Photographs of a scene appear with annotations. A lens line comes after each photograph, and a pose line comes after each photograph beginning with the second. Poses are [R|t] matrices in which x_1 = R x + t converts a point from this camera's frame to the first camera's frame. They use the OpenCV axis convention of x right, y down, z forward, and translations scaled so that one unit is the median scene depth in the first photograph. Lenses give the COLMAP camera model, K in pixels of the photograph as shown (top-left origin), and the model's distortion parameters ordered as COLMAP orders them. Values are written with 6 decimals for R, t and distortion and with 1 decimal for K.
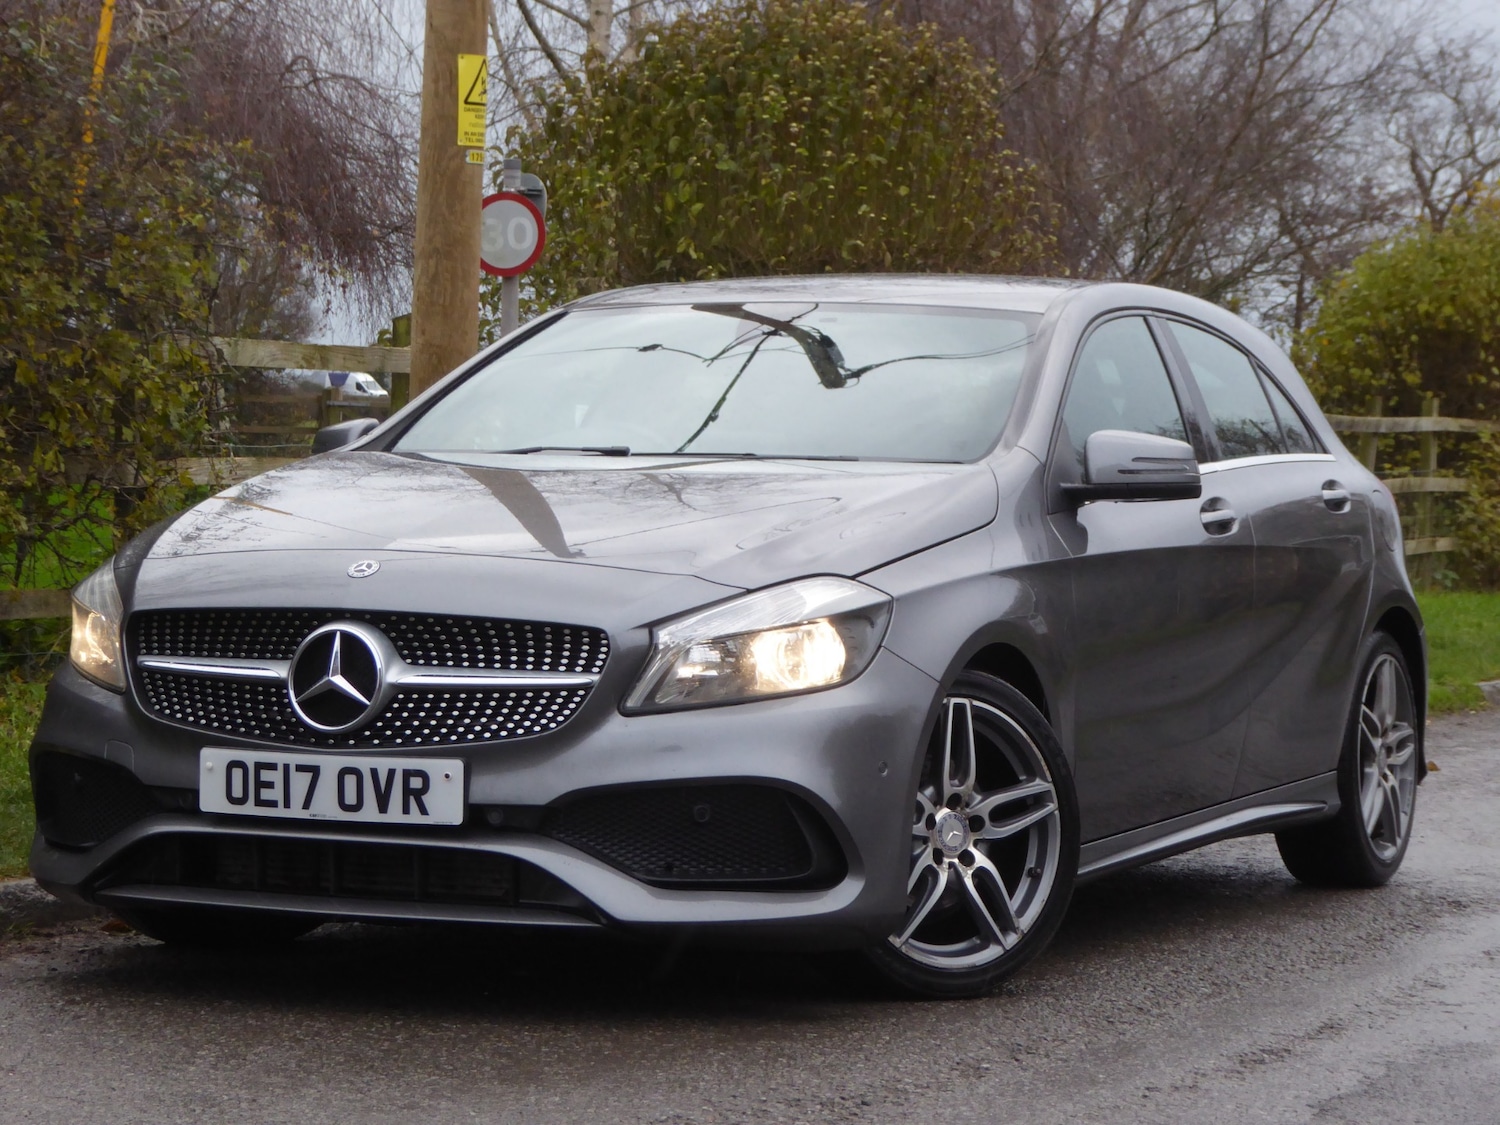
lens RADIAL K [[4450.9, 0, 750.0], [0, 4450.9, 562.5], [0, 0, 1]] dist [0.333428, 0.689285]
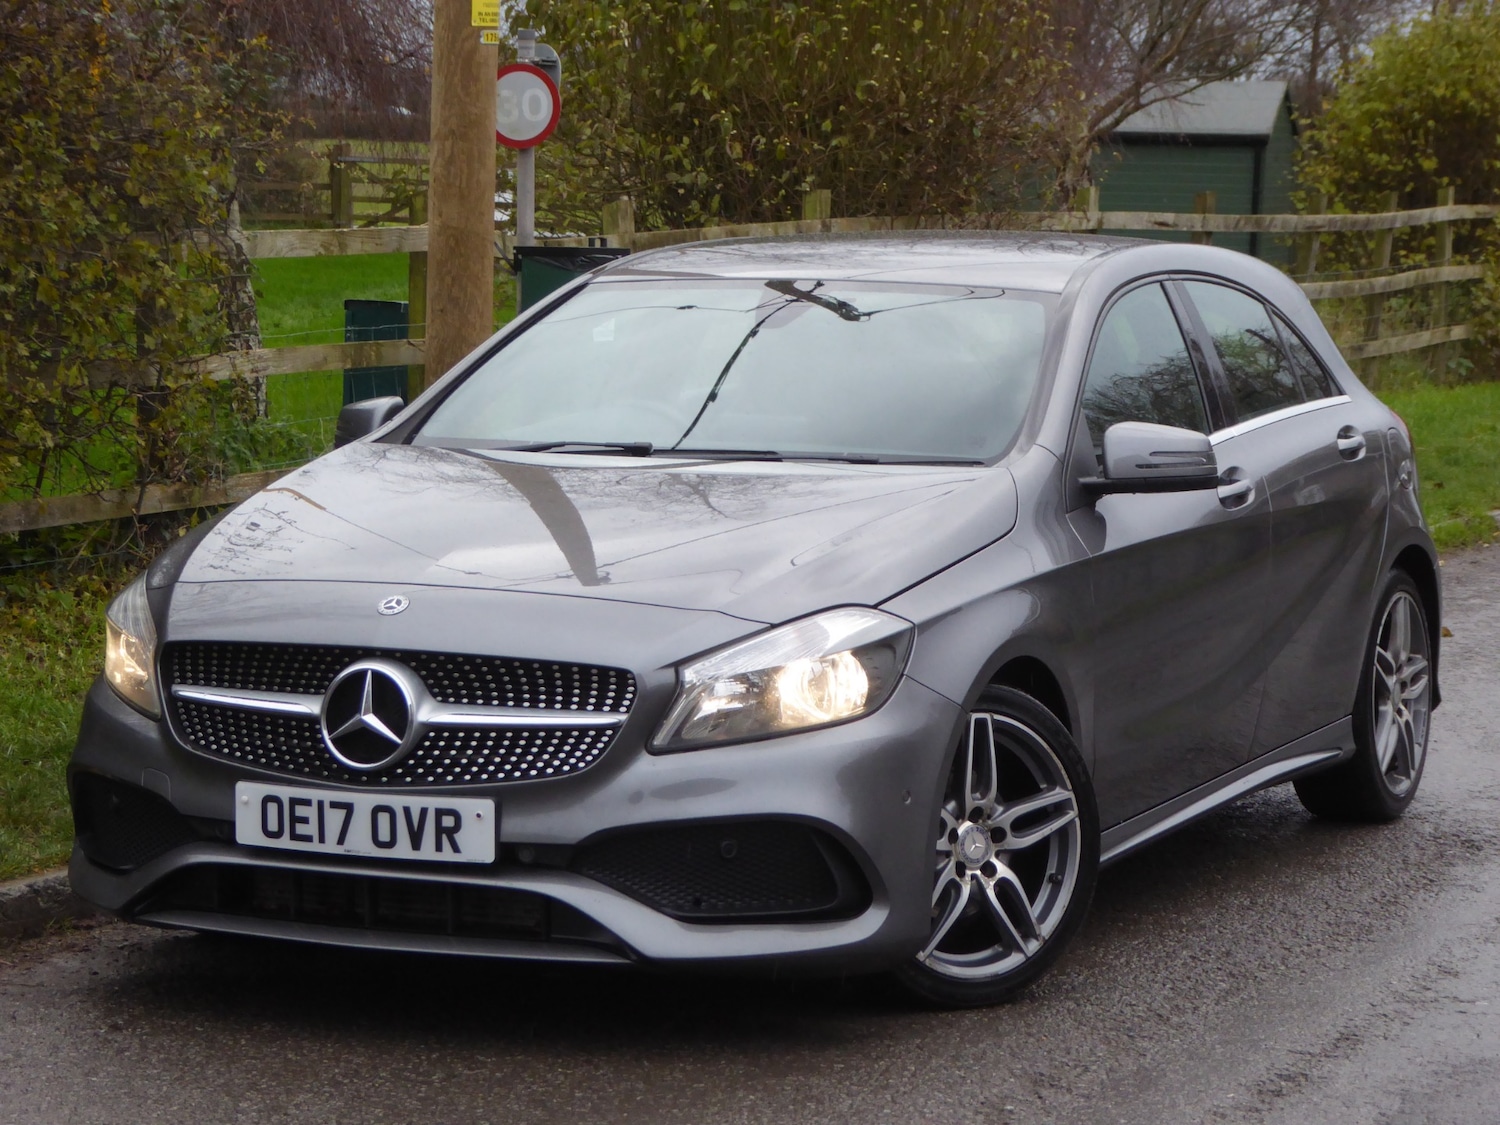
lens RADIAL K [[4450.9, 0, 750.0], [0, 4450.9, 562.5], [0, 0, 1]] dist [0.333428, 0.689285]
pose [[0.999950, -0.009482, -0.003251, -0.001934], [0.009682, 0.997613, 0.068375, -0.074010], [0.002595, -0.068403, 0.997654, -0.011468]]
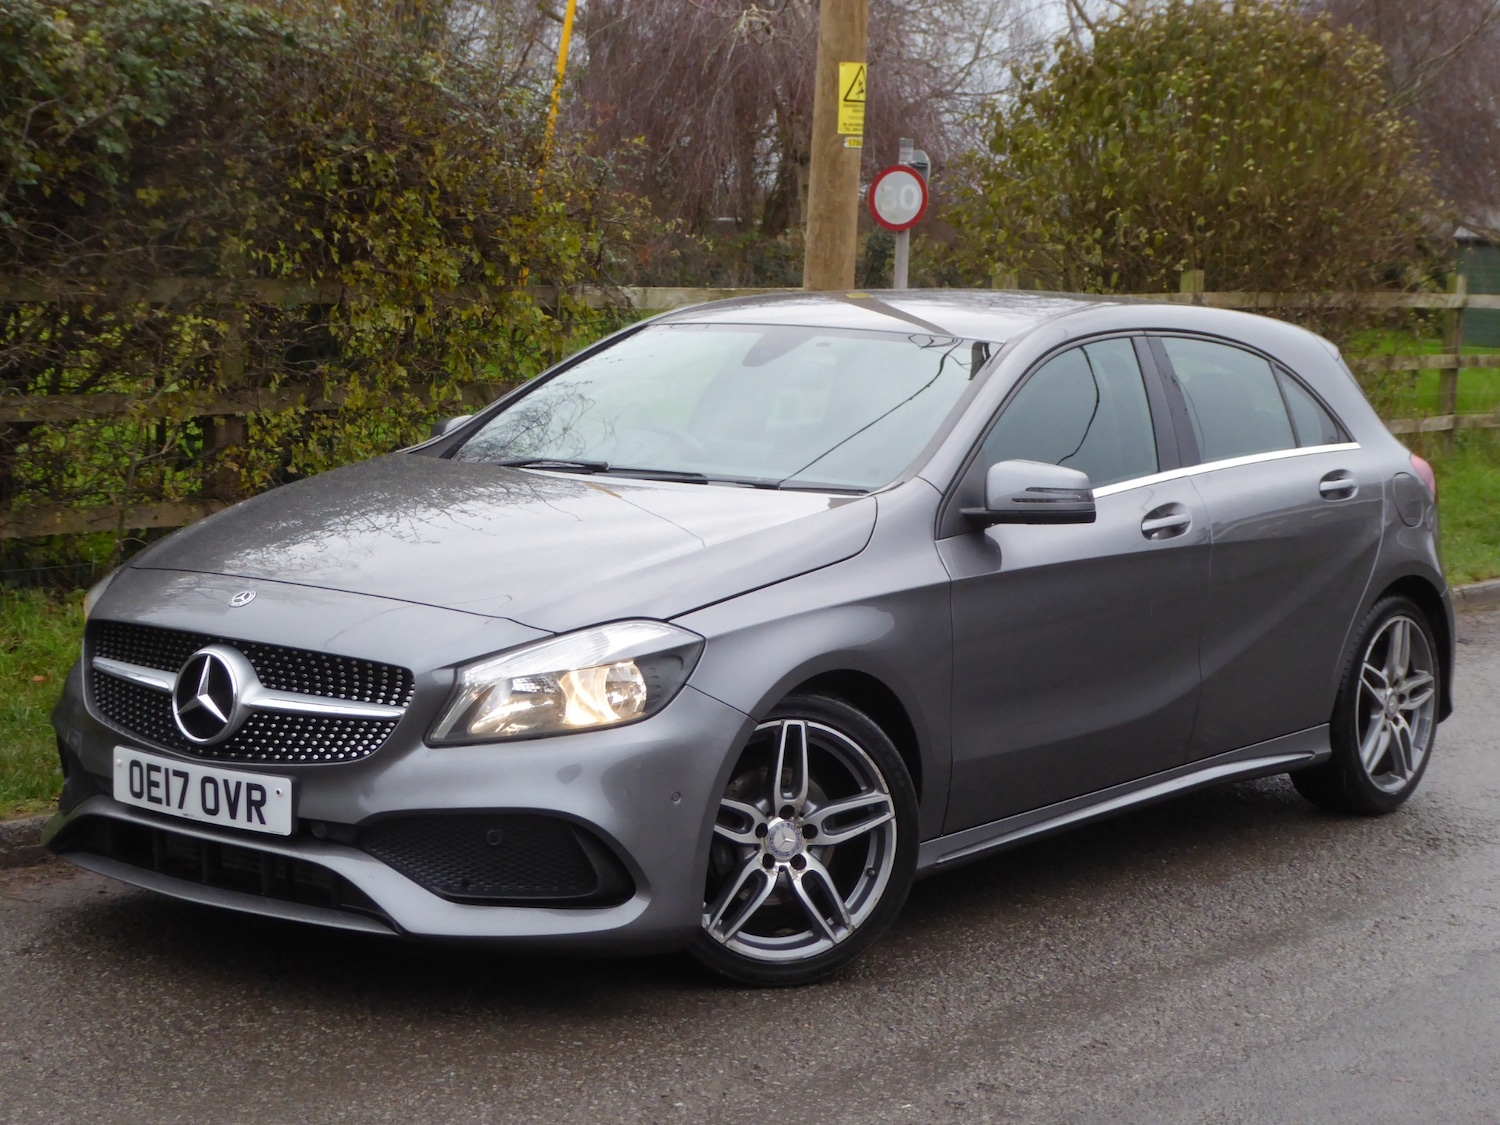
lens RADIAL K [[2917.4, 0, 750.0], [0, 2917.4, 562.5], [0, 0, 1]] dist [0.125676, 0.027419]
pose [[0.969657, 0.036243, -0.241767, 0.211849], [-0.016877, 0.996514, 0.081695, -0.068467], [0.243886, -0.075136, 0.966889, 0.295946]]
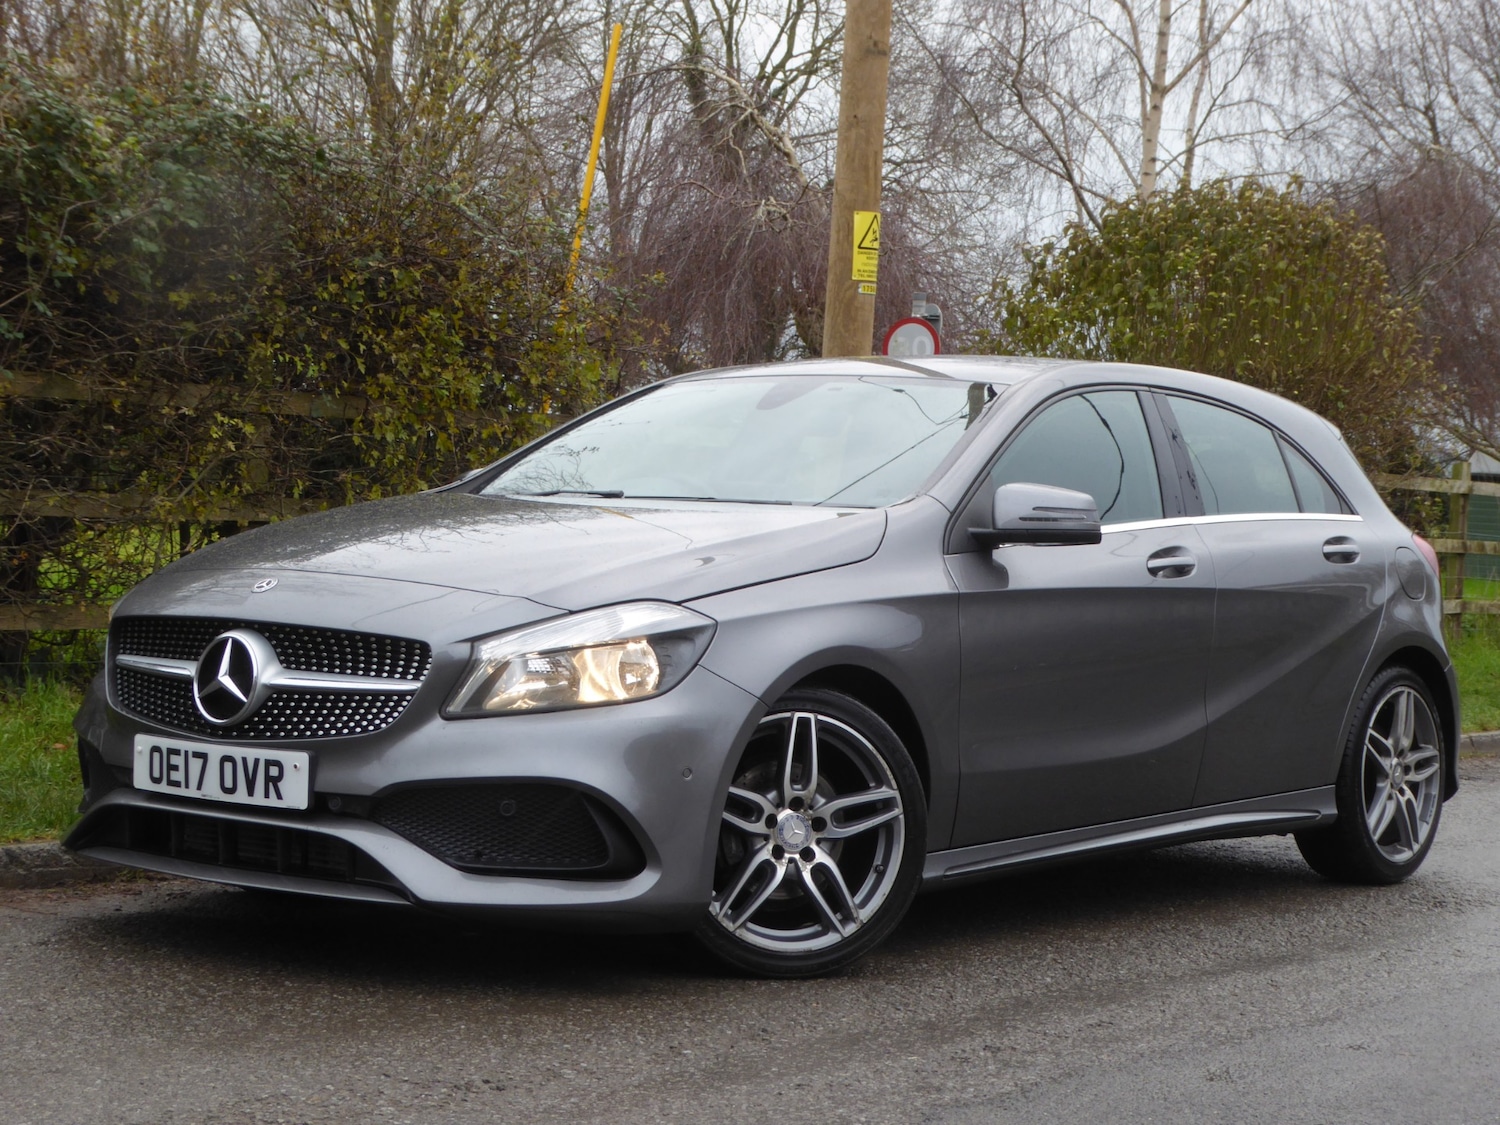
lens RADIAL K [[2906.5, 0, 750.0], [0, 2906.5, 562.5], [0, 0, 1]] dist [0.125532, 0.011687]
pose [[0.968111, 0.020928, -0.249647, 0.217875], [-0.024285, 0.999651, -0.010372, 0.000254], [0.249343, 0.016104, 0.968281, 0.281963]]
